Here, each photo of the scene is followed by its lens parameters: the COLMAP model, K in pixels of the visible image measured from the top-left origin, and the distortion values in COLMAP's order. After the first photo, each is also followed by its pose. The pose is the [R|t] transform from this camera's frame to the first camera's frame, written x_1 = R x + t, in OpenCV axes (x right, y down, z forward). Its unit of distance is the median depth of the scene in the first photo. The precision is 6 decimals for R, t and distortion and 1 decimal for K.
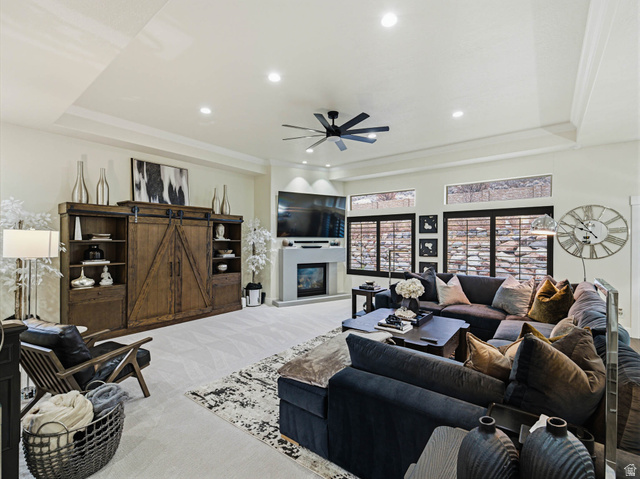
lens RADIAL K [[292.9, 0, 318.9], [0, 292.9, 241.0], [0, 0, 1]] dist [0.000823, -0.003031]
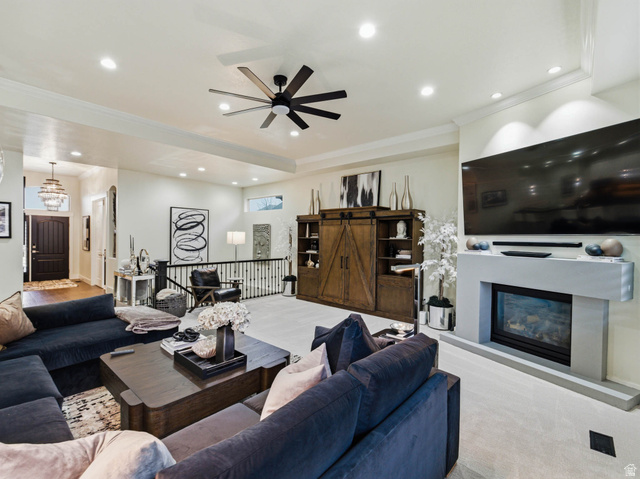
lens RADIAL K [[292.9, 0, 311.9], [0, 292.9, 241.6], [0, 0, 1]] dist [0.000823, -0.003031]
pose [[-0.071760, 0.011951, -0.997350, 0.630097], [-0.017608, 0.999757, 0.013247, -0.001441], [0.997267, 0.018512, -0.071532, 0.859259]]
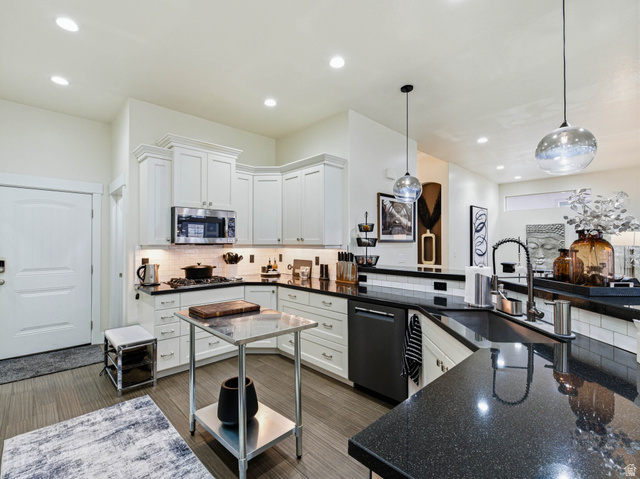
lens RADIAL K [[292.9, 0, 312.8], [0, 292.9, 239.5], [0, 0, 1]] dist [0.000823, -0.003031]
pose [[-0.155771, -0.011357, -0.987728, 0.592346], [-0.002982, 0.999935, -0.011027, 0.020584], [0.987789, 0.001228, -0.155794, -0.355024]]
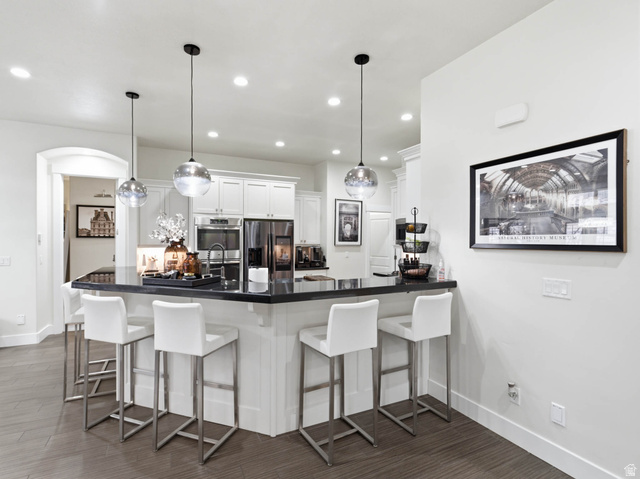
lens RADIAL K [[318.7, 0, 314.9], [0, 318.7, 241.6], [0, 0, 1]] dist [-0.016814, -0.000477]
pose [[-0.894311, -0.011375, 0.447301, -0.130924], [-0.006882, 0.999908, 0.011667, 0.005435], [-0.447393, 0.007355, -0.894307, 0.203128]]
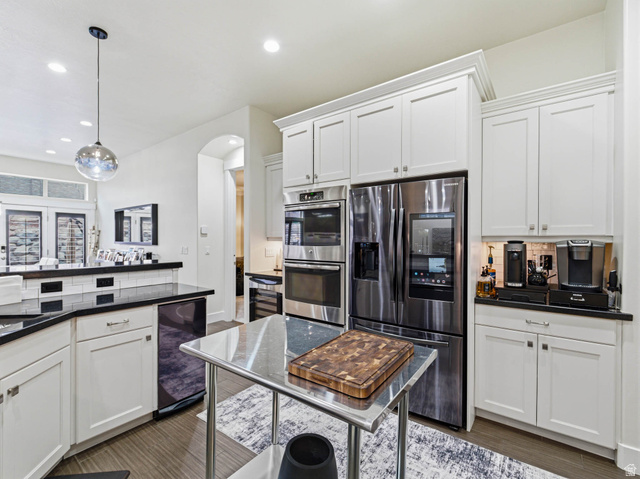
lens RADIAL K [[292.9, 0, 318.4], [0, 292.9, 235.9], [0, 0, 1]] dist [0.000823, -0.003031]
pose [[-0.016609, 0.002345, 0.999859, 0.036182], [0.006050, 0.999979, -0.002245, 0.028306], [-0.999844, 0.006011, -0.016623, -0.498102]]
